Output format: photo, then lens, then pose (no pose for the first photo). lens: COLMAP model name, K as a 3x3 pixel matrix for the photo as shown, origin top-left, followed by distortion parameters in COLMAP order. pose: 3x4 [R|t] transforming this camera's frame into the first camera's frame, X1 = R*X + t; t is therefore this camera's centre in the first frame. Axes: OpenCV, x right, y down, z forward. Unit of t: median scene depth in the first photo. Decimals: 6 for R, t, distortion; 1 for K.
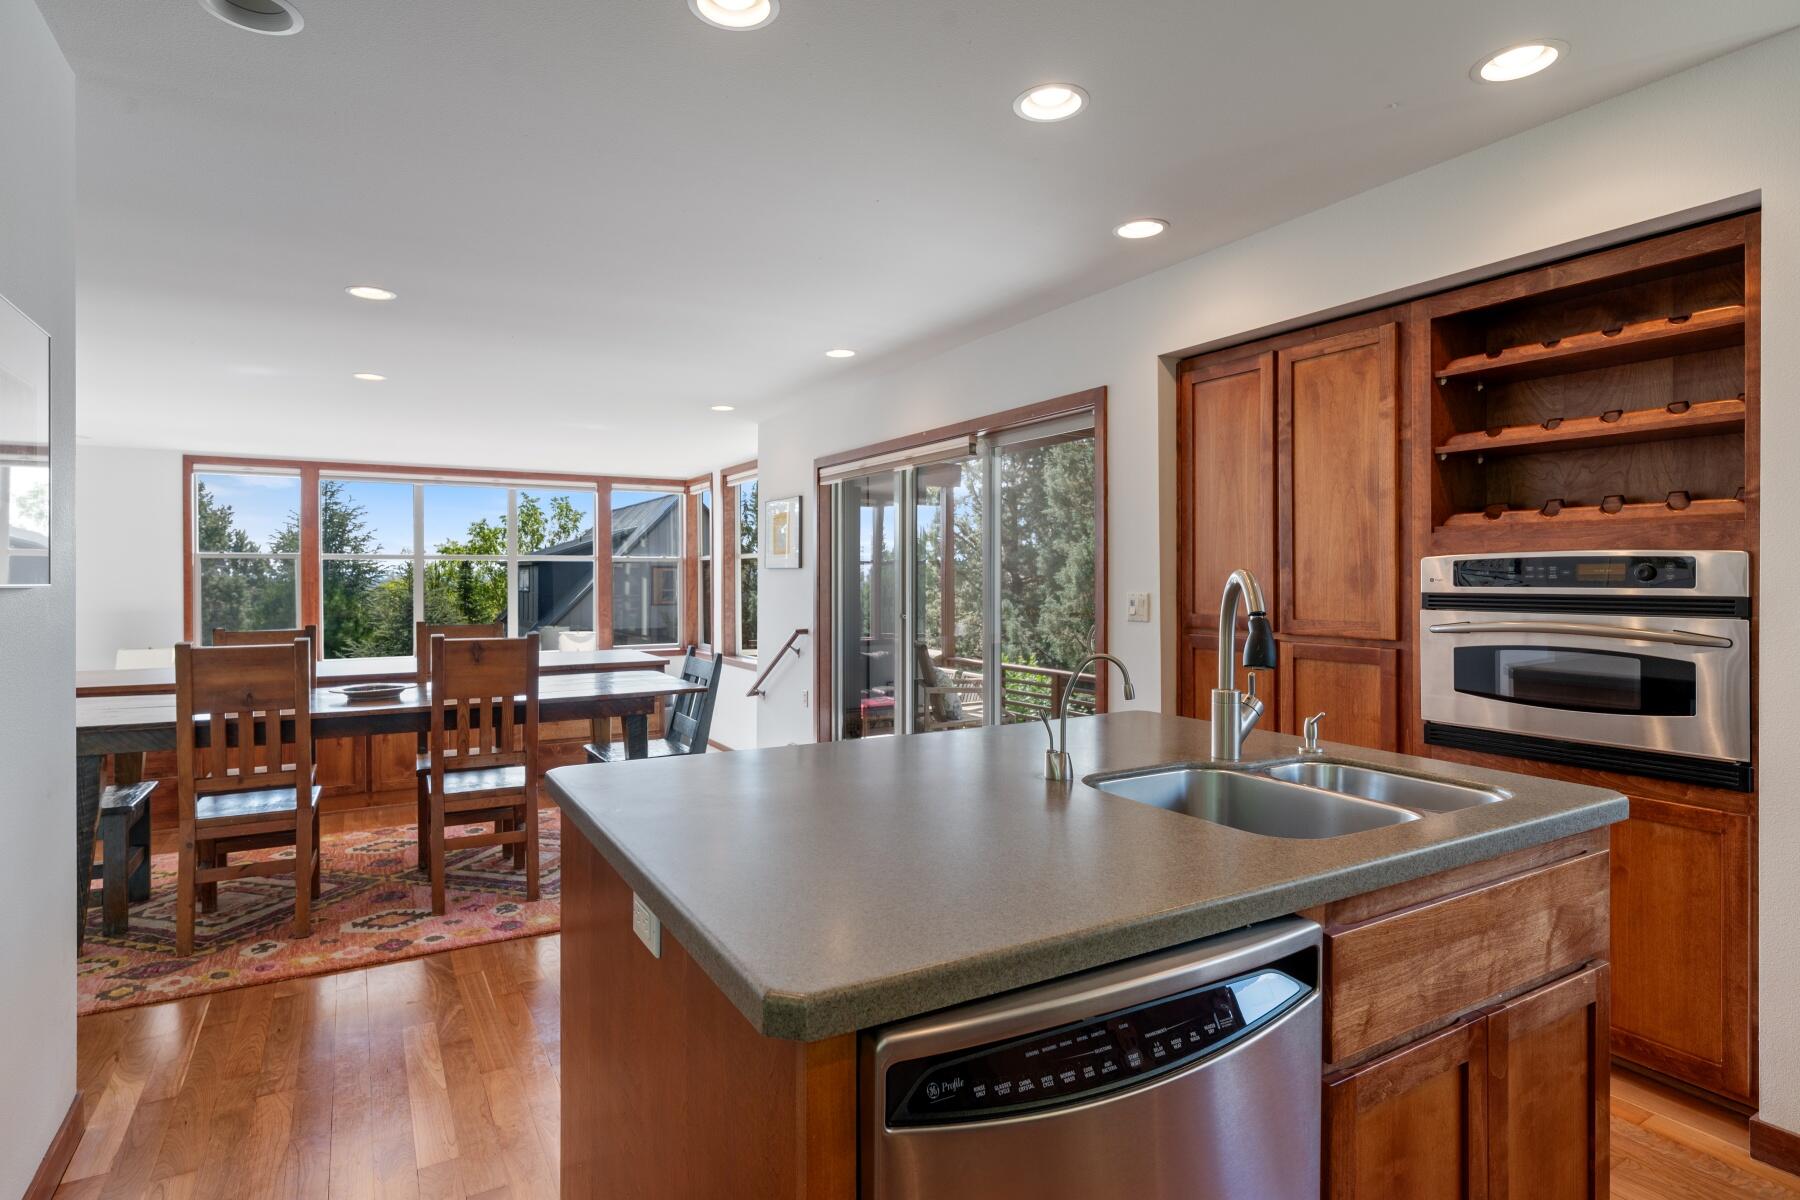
lens RADIAL K [[945.3, 0, 897.4], [0, 945.3, 583.7], [0, 0, 1]] dist [-0.000492, 0.000185]
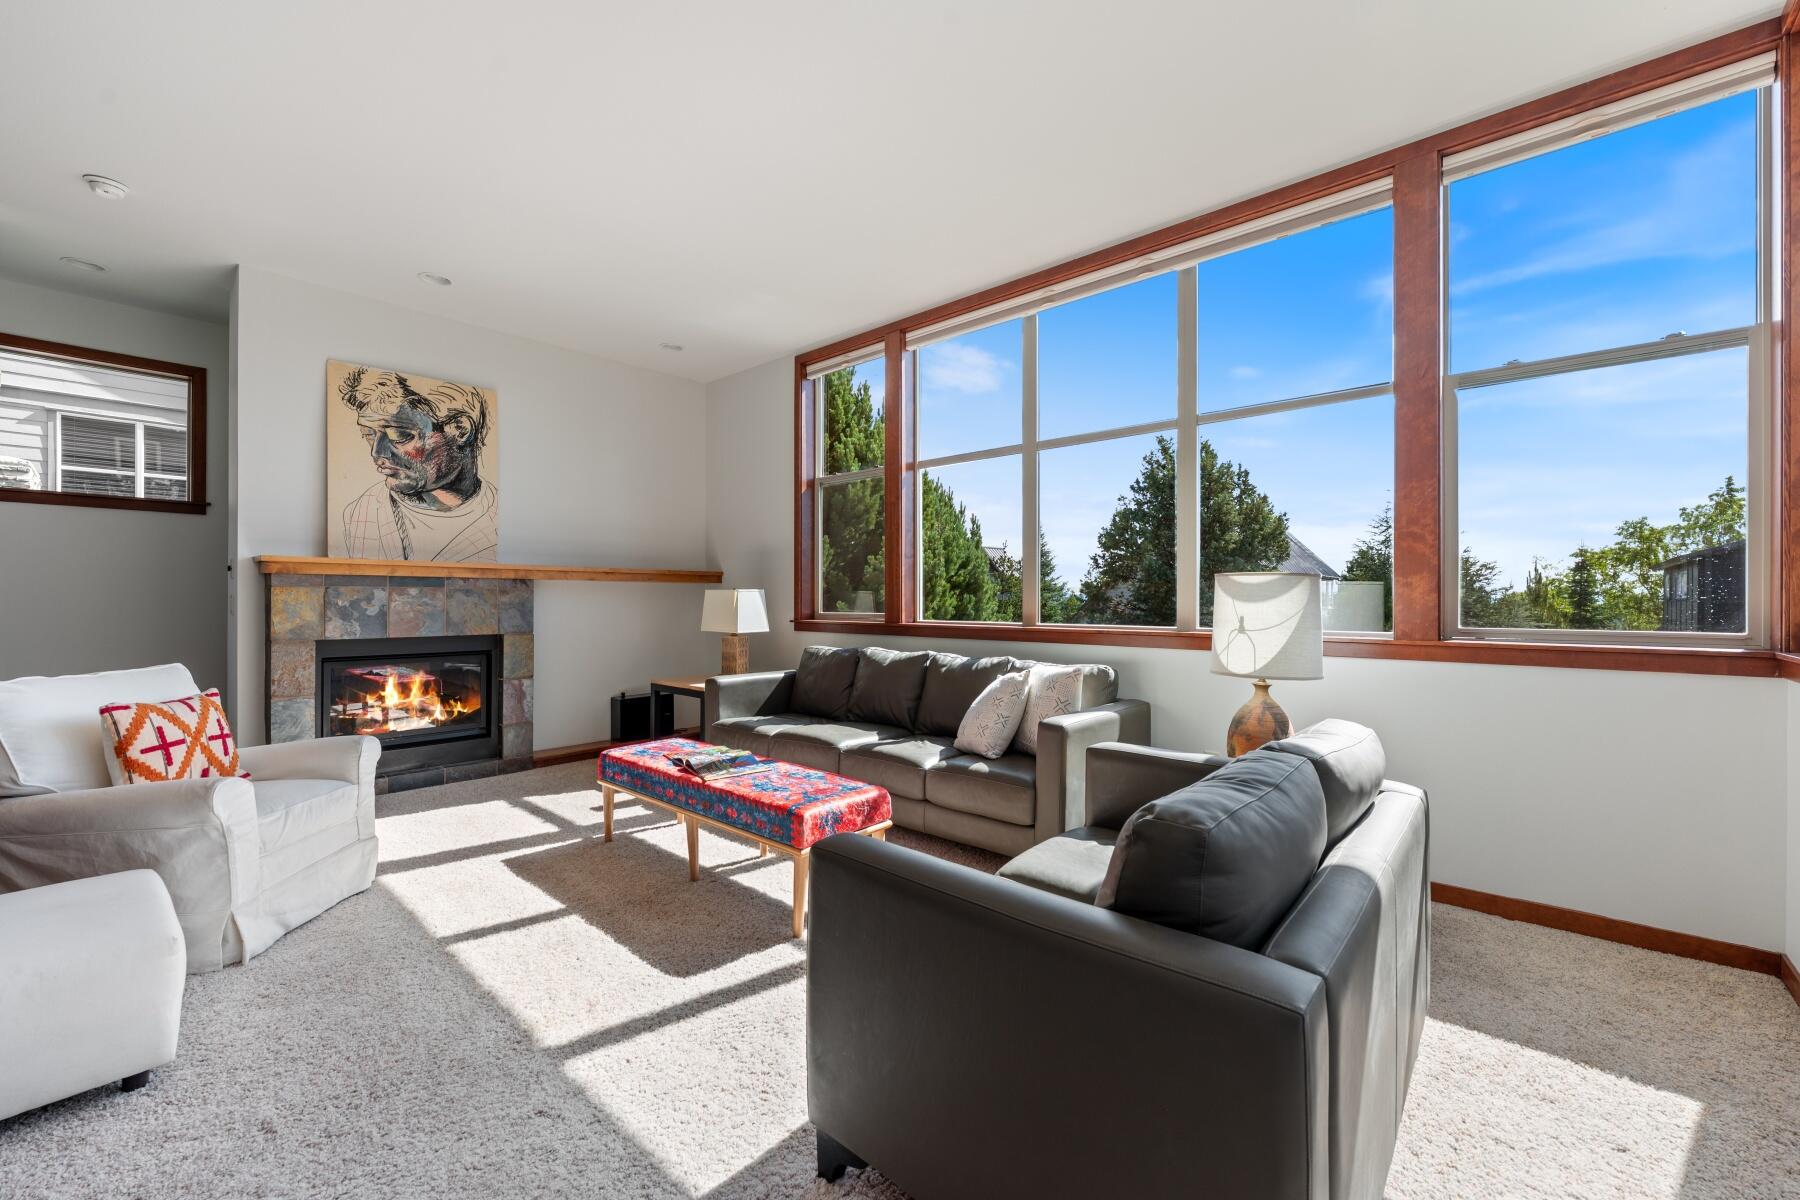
lens RADIAL K [[717.9, 0, 902.1], [0, 717.9, 600.6], [0, 0, 1]] dist [0.000389, 0.000332]
pose [[0.306425, 0.004062, -0.951886, -0.282650], [-0.010708, 0.999942, 0.000820, 0.151256], [0.951835, 0.009942, 0.306451, 1.879766]]
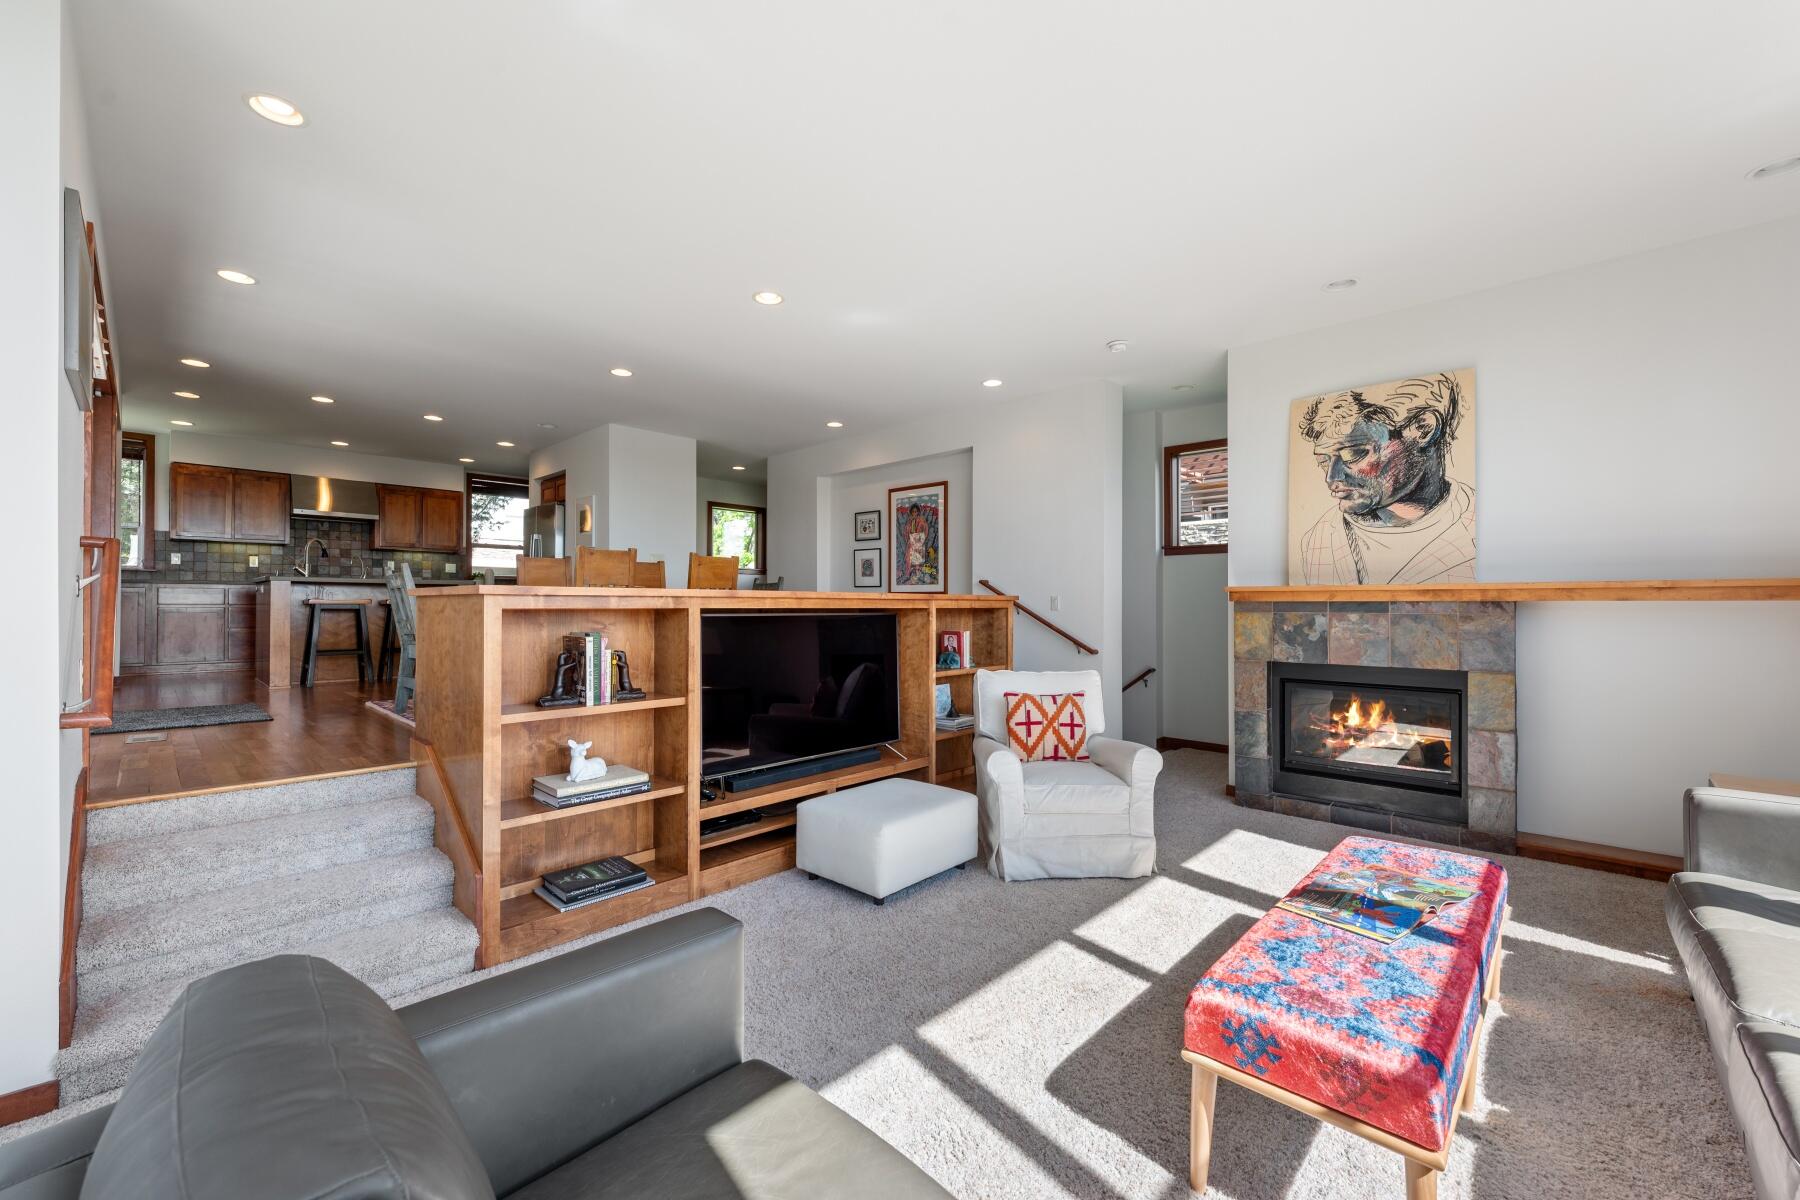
lens RADIAL K [[717.9, 0, 893.8], [0, 717.9, 598.9], [0, 0, 1]] dist [0.000389, 0.000332]
pose [[-0.960349, -0.001754, -0.278796, -0.614952], [-0.001700, 0.999998, -0.000435, 0.122395], [0.278796, 0.000057, -0.960350, 2.300498]]
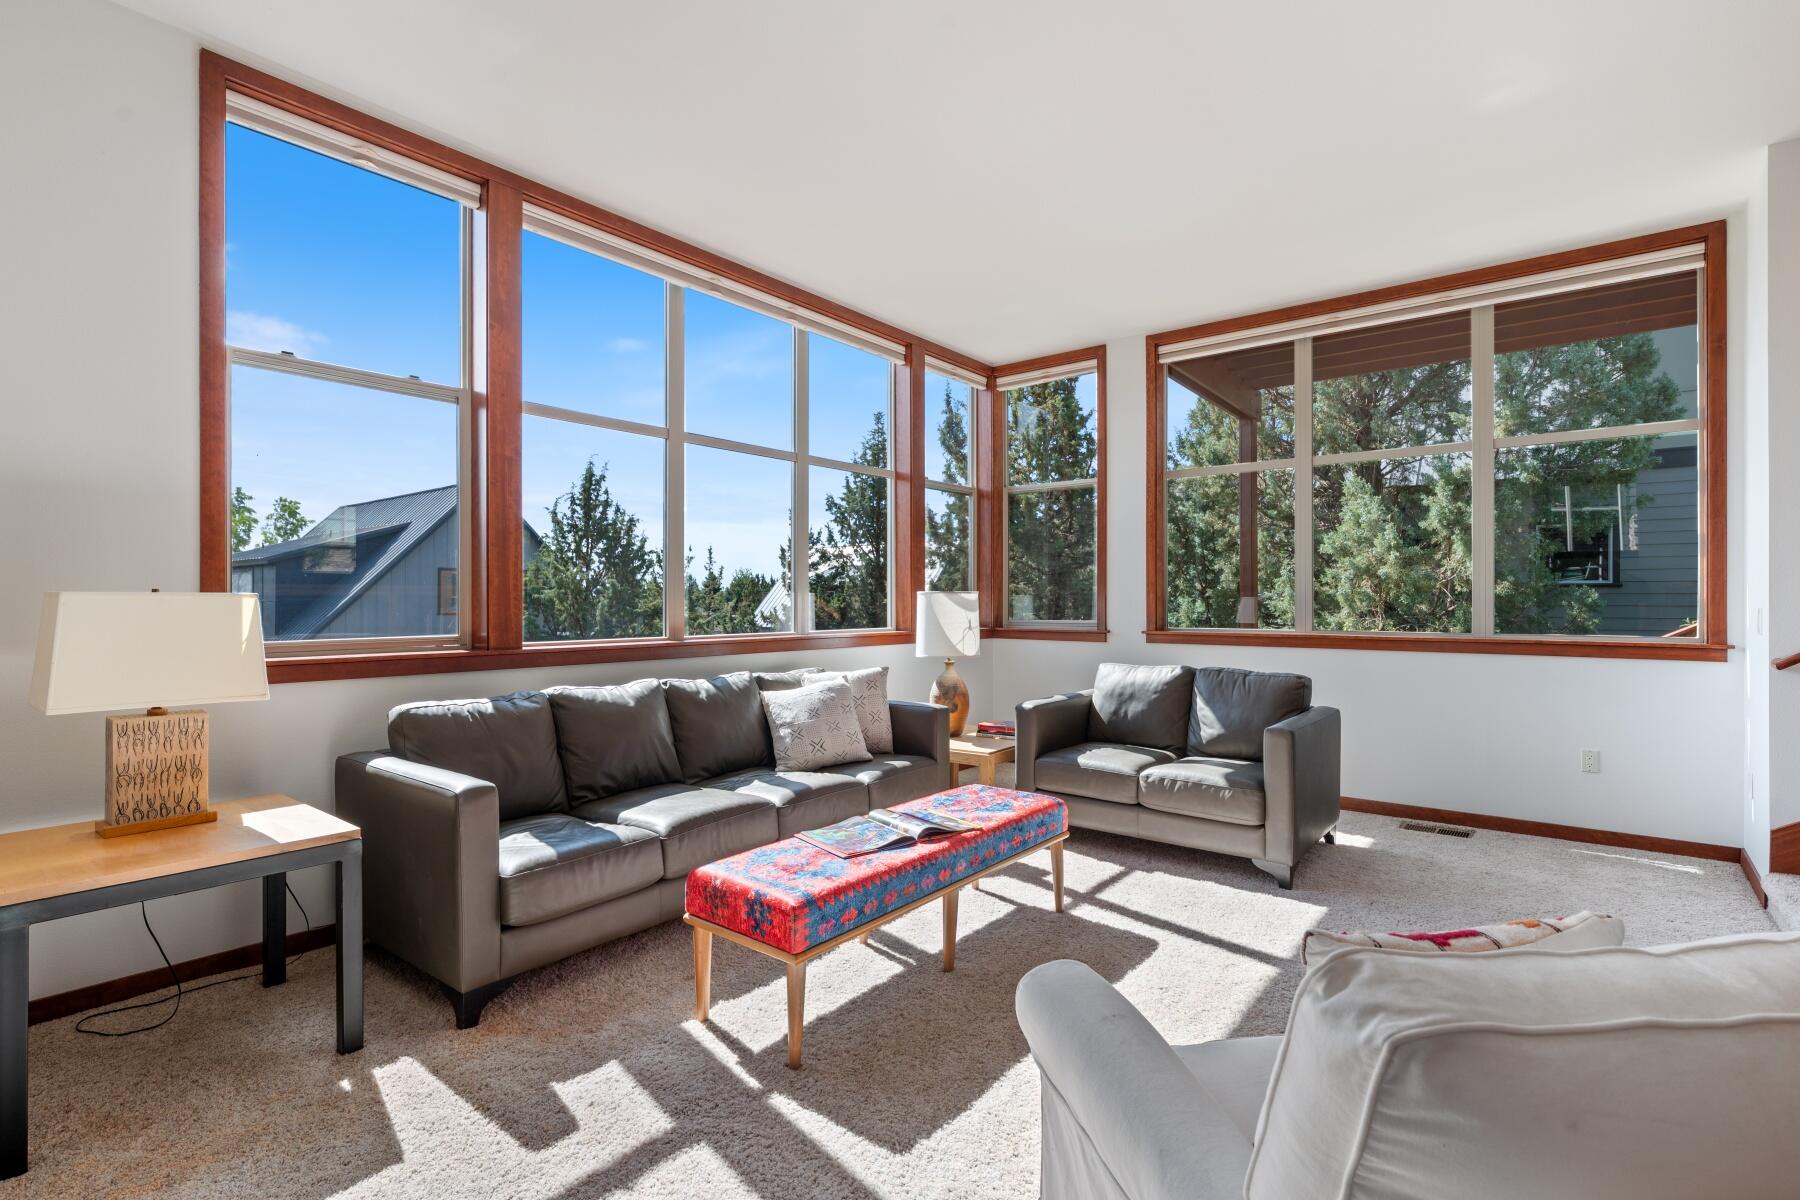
lens RADIAL K [[865.7, 0, 900.4], [0, 865.7, 598.3], [0, 0, 1]] dist [-0.004463, -0.000253]
pose [[0.927808, -0.005412, 0.373019, -1.307691], [0.011261, 0.999845, -0.013502, 0.152172], [-0.372888, 0.016727, 0.927726, 1.286255]]
